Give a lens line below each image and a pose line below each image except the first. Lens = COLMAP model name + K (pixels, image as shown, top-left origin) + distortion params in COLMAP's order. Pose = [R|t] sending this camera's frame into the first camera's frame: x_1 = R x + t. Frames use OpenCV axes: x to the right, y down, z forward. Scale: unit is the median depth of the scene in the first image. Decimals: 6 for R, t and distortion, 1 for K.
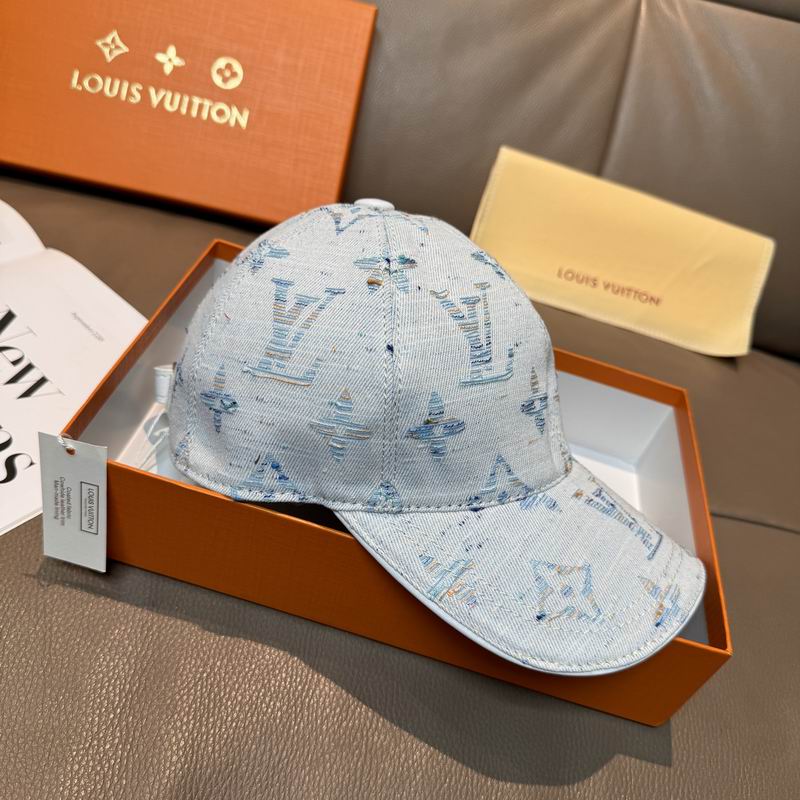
lens RADIAL K [[783.5, 0, 398.8], [0, 783.5, 399.5], [0, 0, 1]] dist [-0.014400, -0.030174]
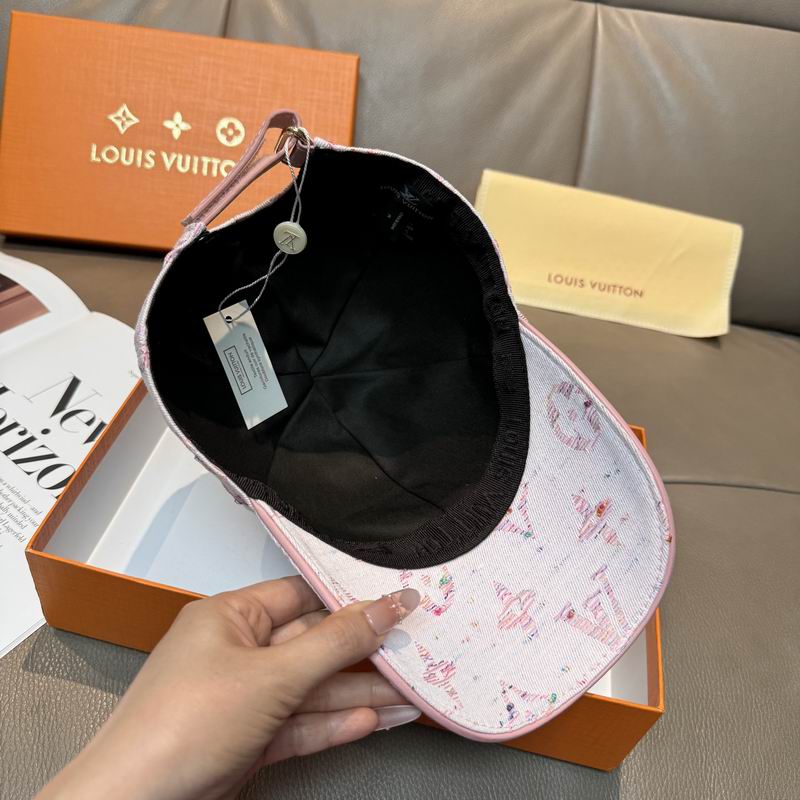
lens RADIAL K [[782.2, 0, 400.5], [0, 782.2, 395.9], [0, 0, 1]] dist [-0.015439, -0.016448]
pose [[0.993940, -0.109821, 0.004721, -0.027771], [0.109781, 0.993922, 0.008156, -0.031216], [-0.005588, -0.007588, 0.999956, -0.103610]]
